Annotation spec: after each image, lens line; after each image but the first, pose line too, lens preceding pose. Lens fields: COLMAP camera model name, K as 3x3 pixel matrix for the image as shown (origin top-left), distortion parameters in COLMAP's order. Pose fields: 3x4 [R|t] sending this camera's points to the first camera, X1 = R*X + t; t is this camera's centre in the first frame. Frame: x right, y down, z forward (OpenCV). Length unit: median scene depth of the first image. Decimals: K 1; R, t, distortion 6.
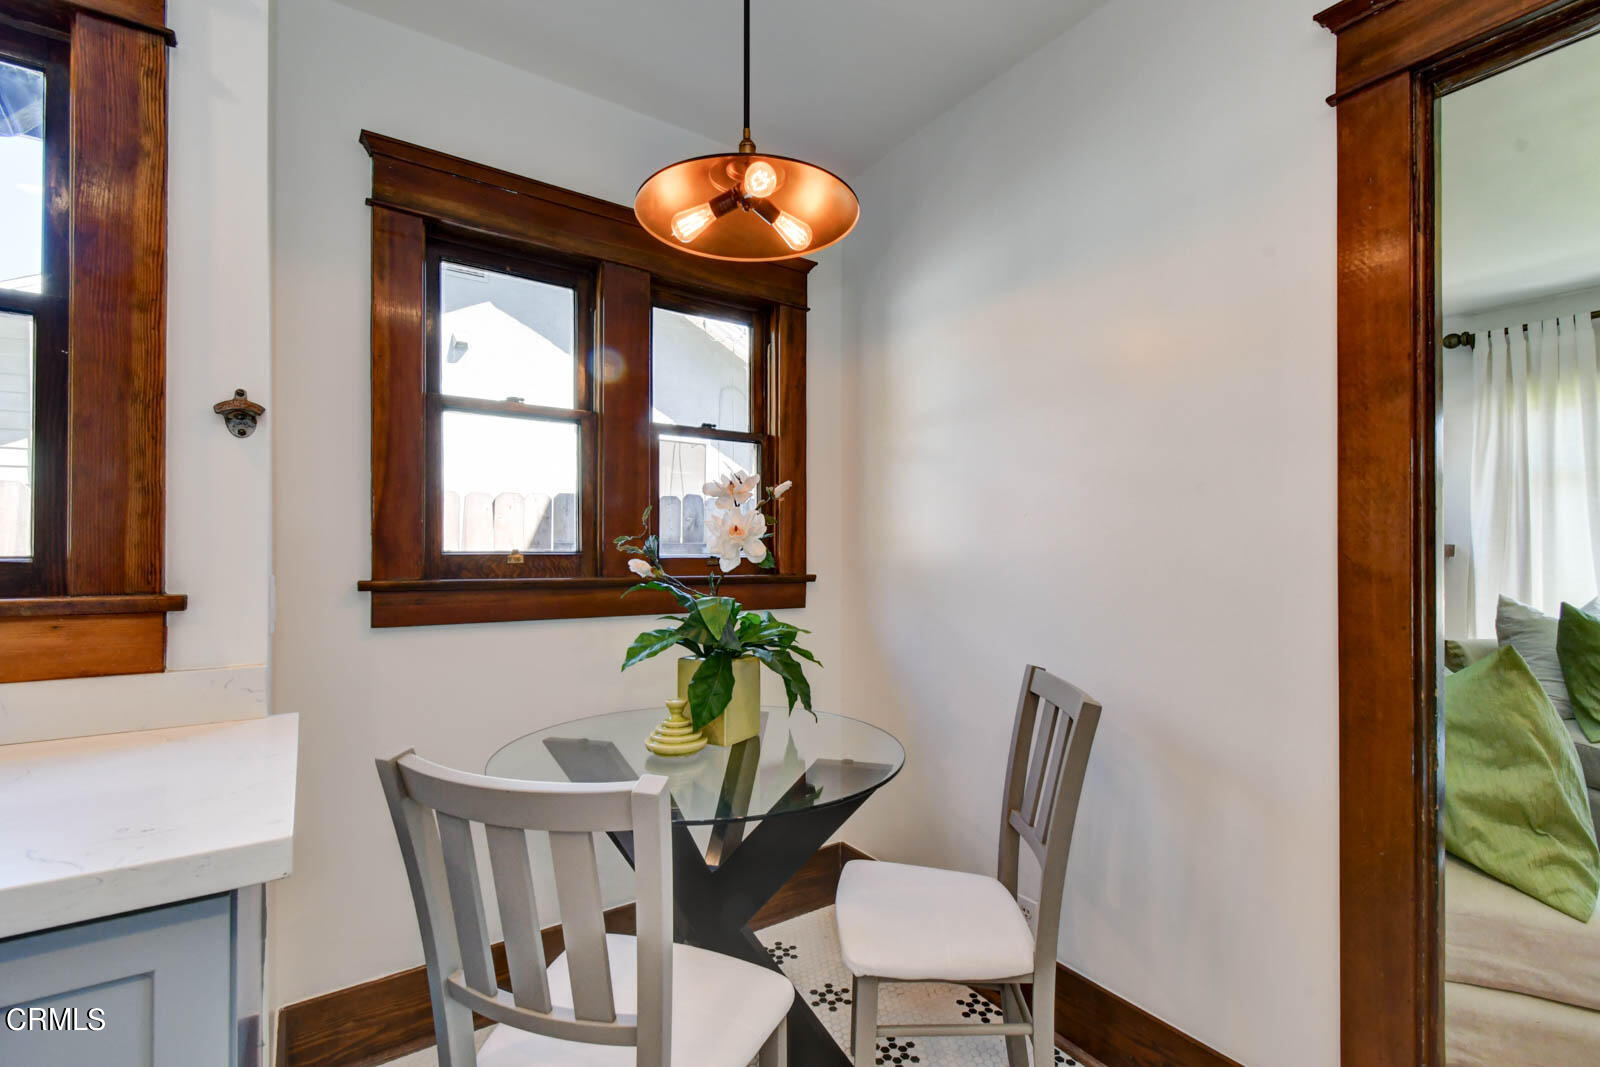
lens RADIAL K [[714.5, 0, 814.3], [0, 714.5, 548.3], [0, 0, 1]] dist [0.004457, 0.000009]
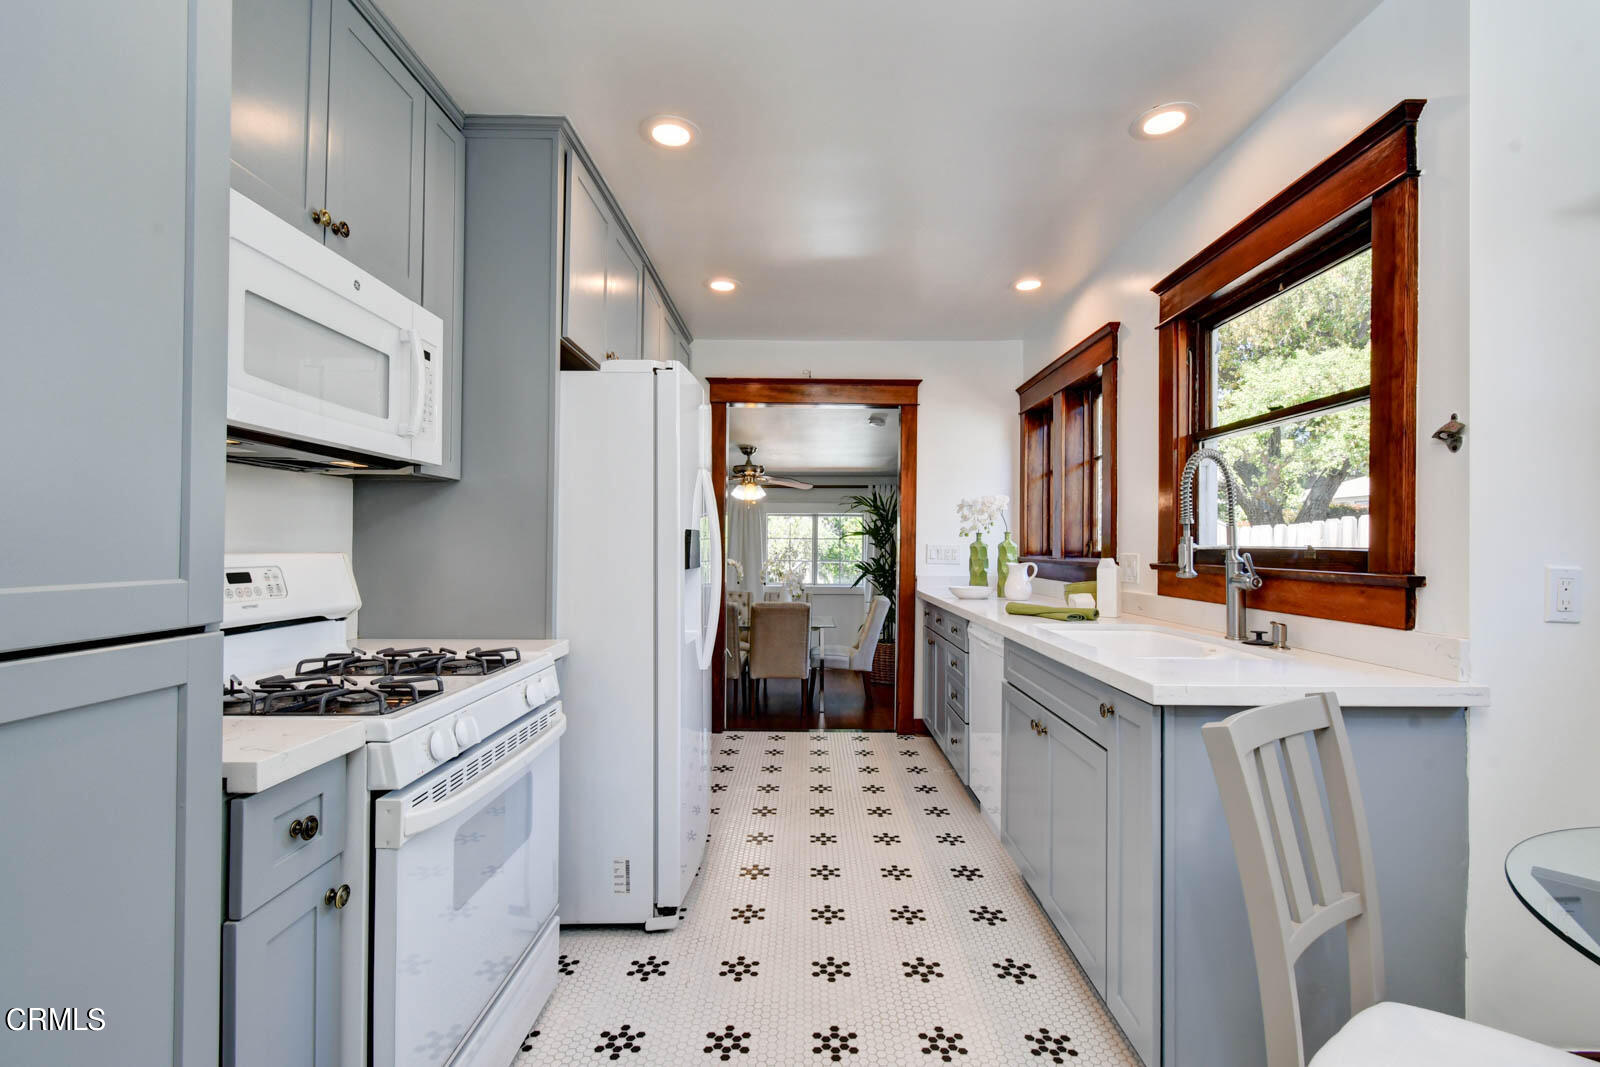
lens RADIAL K [[714.5, 0, 799.6], [0, 714.5, 541.0], [0, 0, 1]] dist [0.004457, 0.000009]
pose [[-0.579058, -0.010129, -0.815223, 0.628665], [-0.001093, 0.999932, -0.011648, 0.012092], [0.815285, -0.005854, -0.579030, 0.562314]]
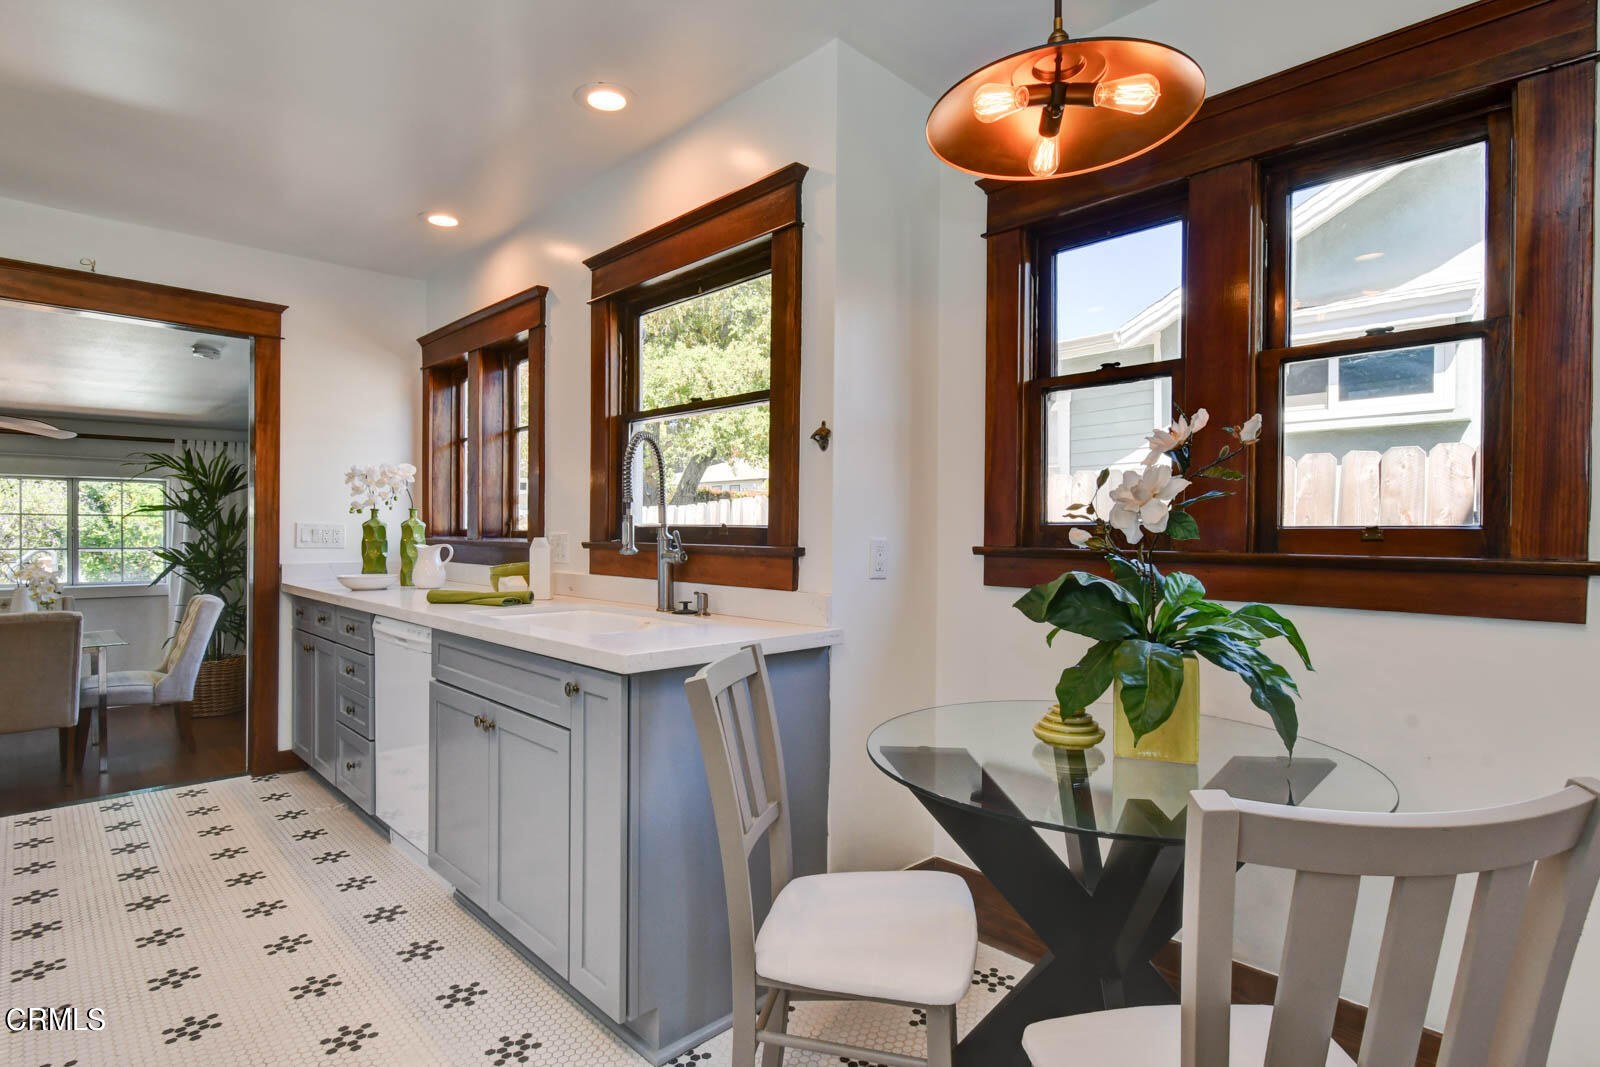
lens RADIAL K [[818.4, 0, 804.9], [0, 818.4, 543.1], [0, 0, 1]] dist [-0.005266, 0.000549]
pose [[0.155667, 0.015142, -0.987694, 0.722111], [0.002360, 0.999874, 0.015701, 0.017121], [0.987807, -0.004775, 0.155611, 0.480965]]
